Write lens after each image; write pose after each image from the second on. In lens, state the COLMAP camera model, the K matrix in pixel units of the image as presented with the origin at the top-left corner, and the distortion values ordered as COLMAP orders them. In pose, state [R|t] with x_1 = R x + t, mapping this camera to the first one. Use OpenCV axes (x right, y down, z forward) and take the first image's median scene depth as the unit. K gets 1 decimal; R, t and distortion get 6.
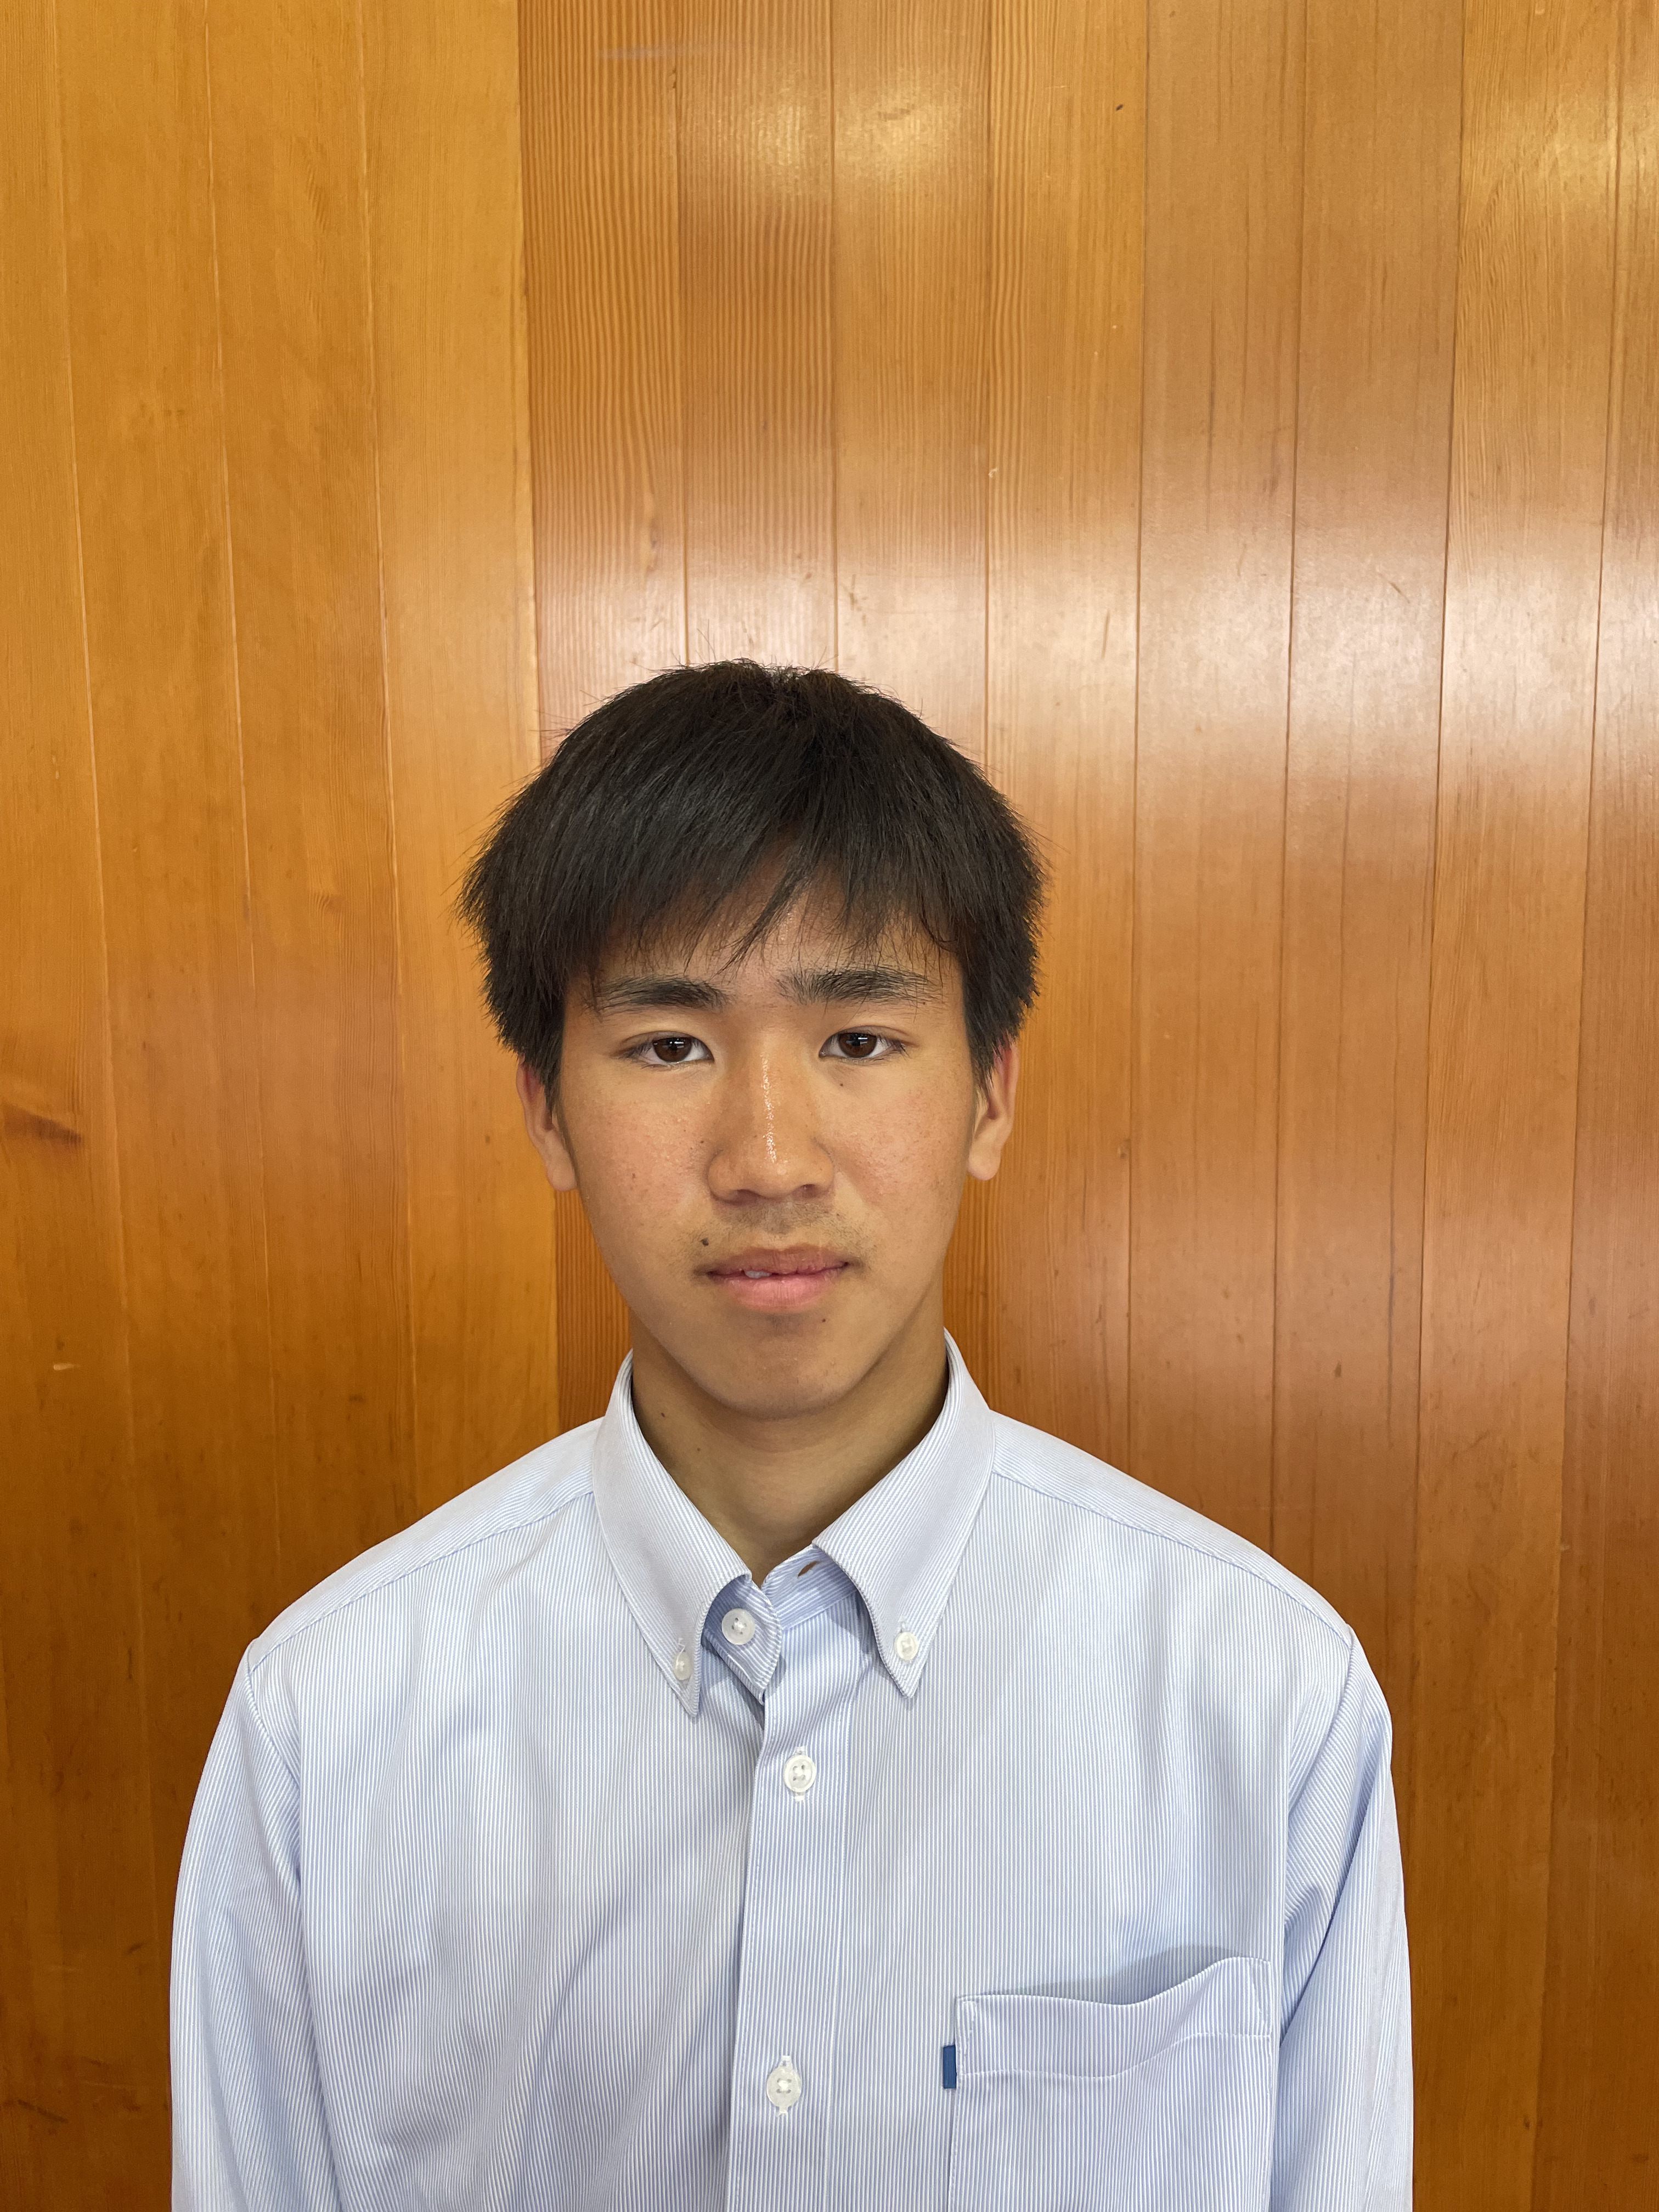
lens RADIAL K [[1680.8, 0, 806.4], [0, 1680.8, 1143.7], [0, 0, 1]] dist [0.080169, -0.095222]
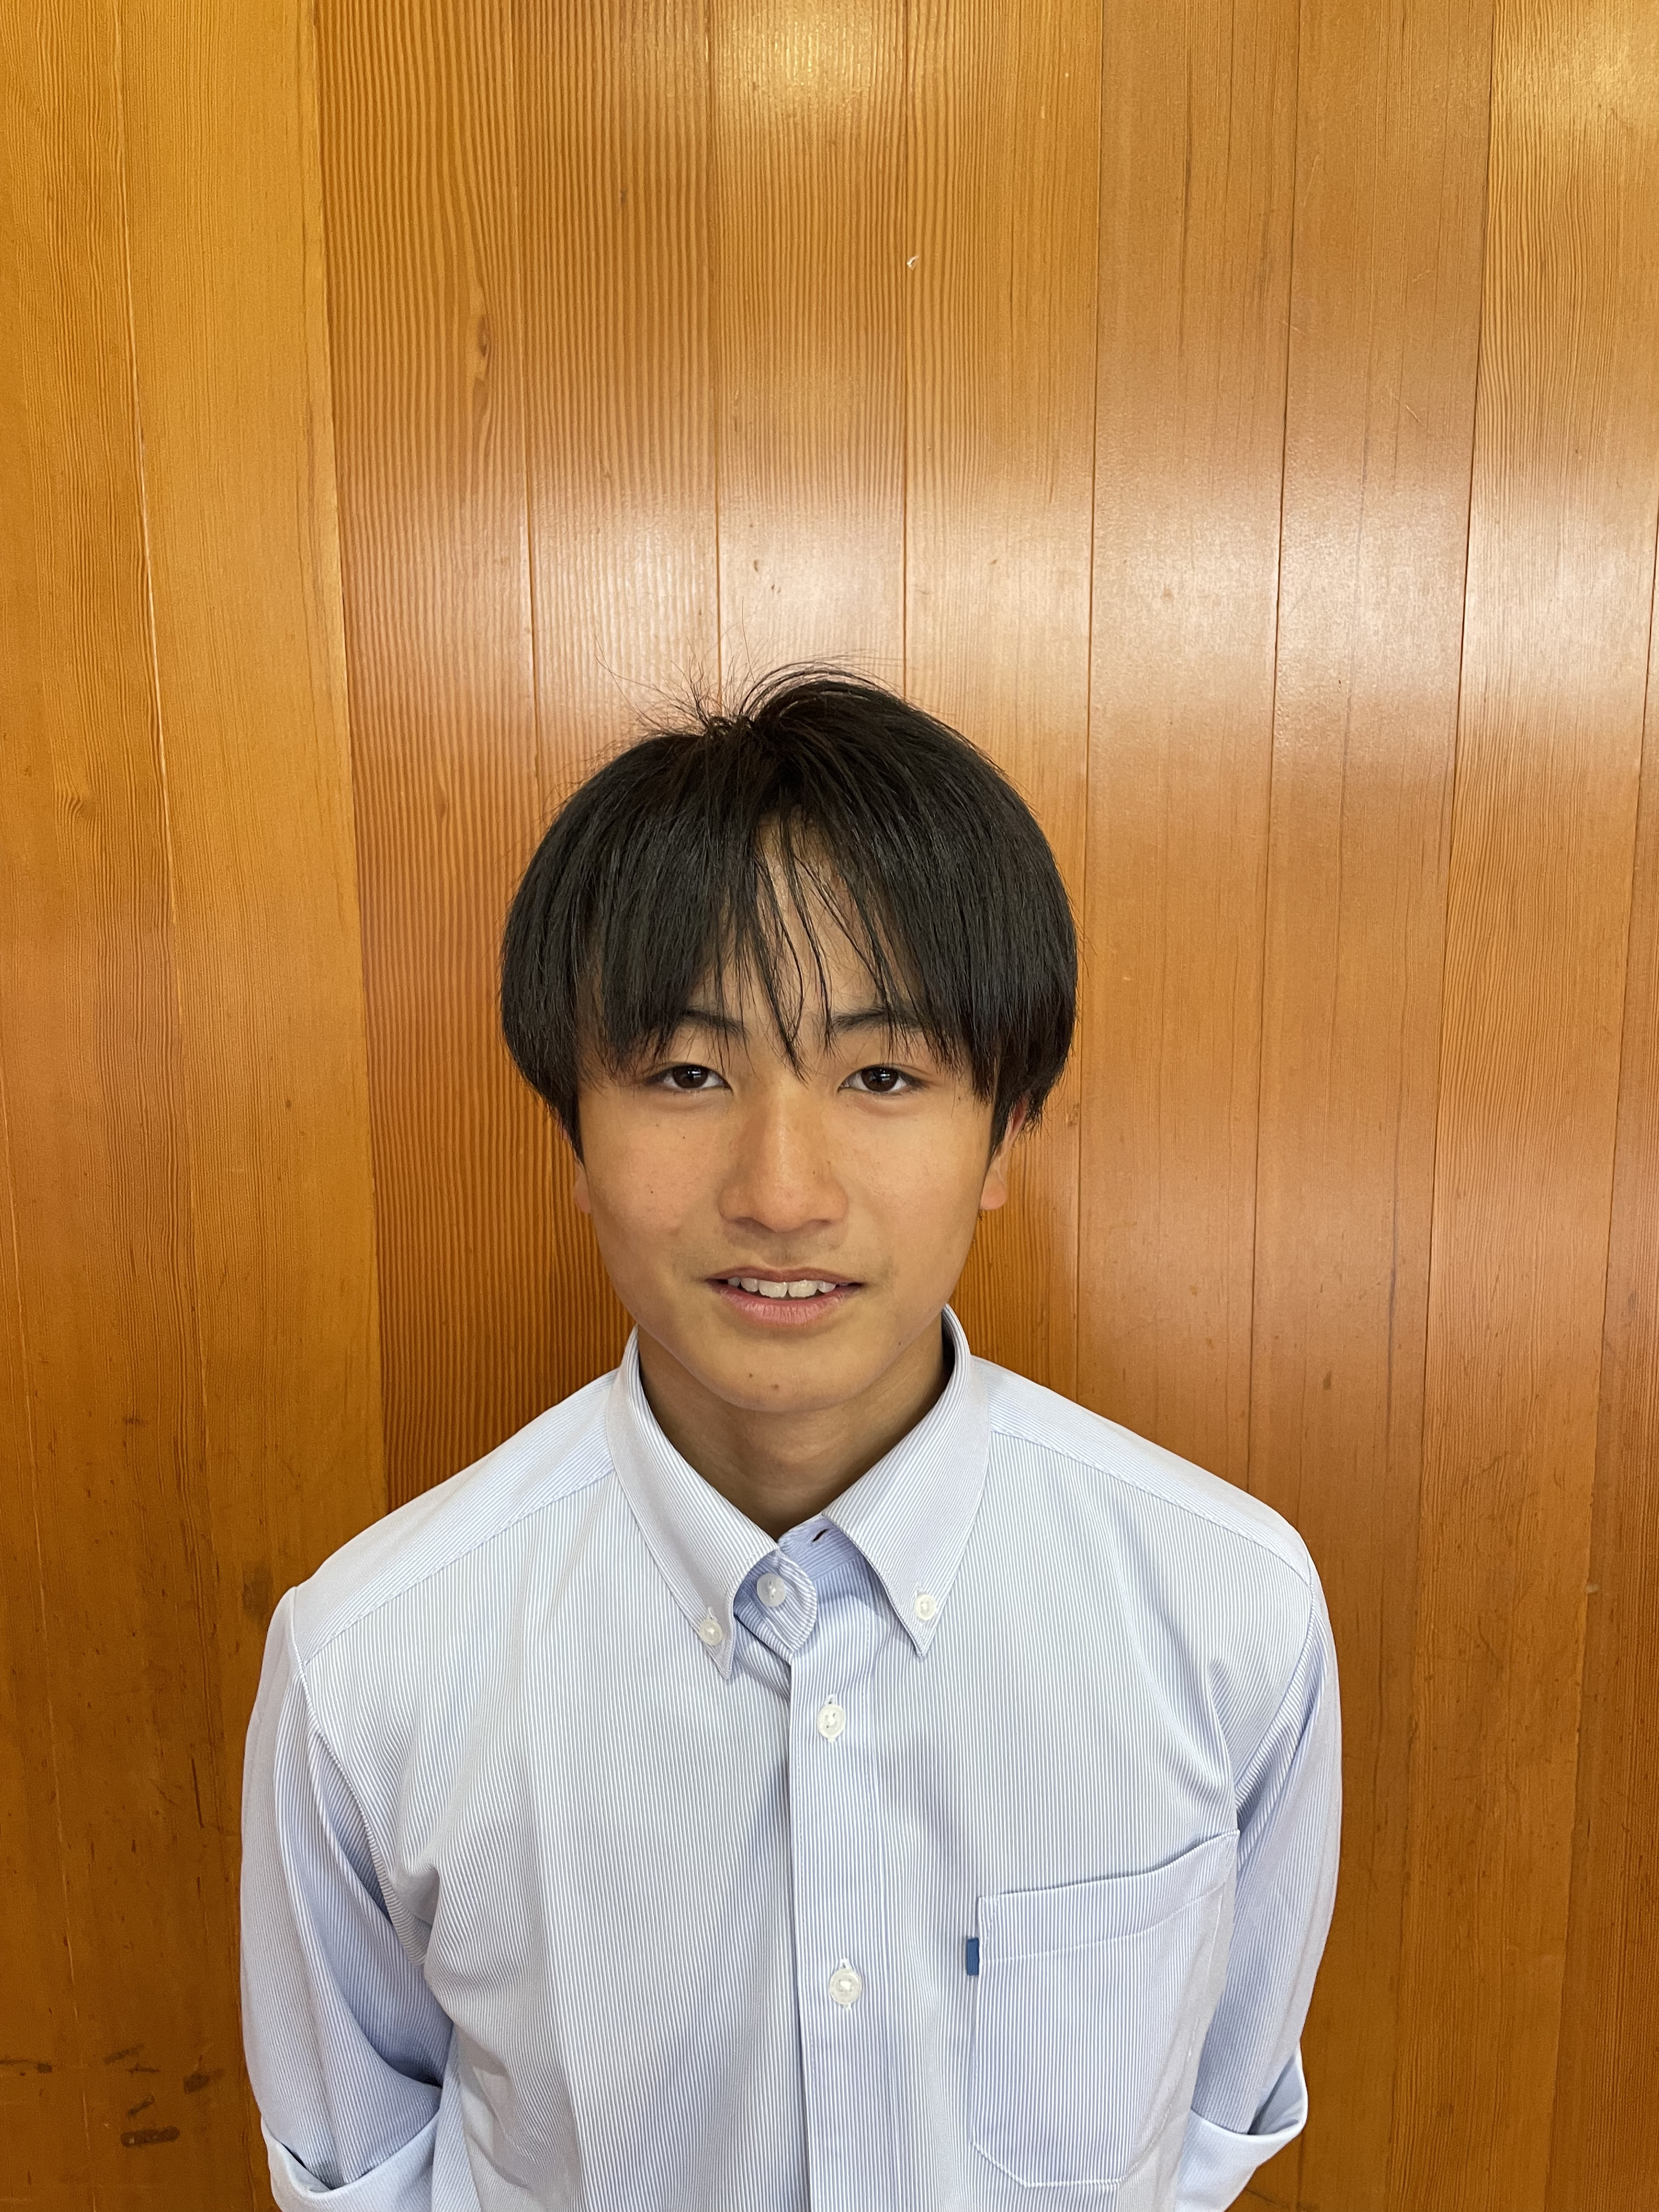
lens RADIAL K [[1616.6, 0, 800.6], [0, 1616.6, 1172.4], [0, 0, 1]] dist [0.075604, -0.079455]
pose [[0.999957, -0.000791, 0.009261, 0.049059], [0.000391, 0.999071, 0.043104, -0.003448], [-0.009287, -0.043098, 0.999028, 0.212401]]
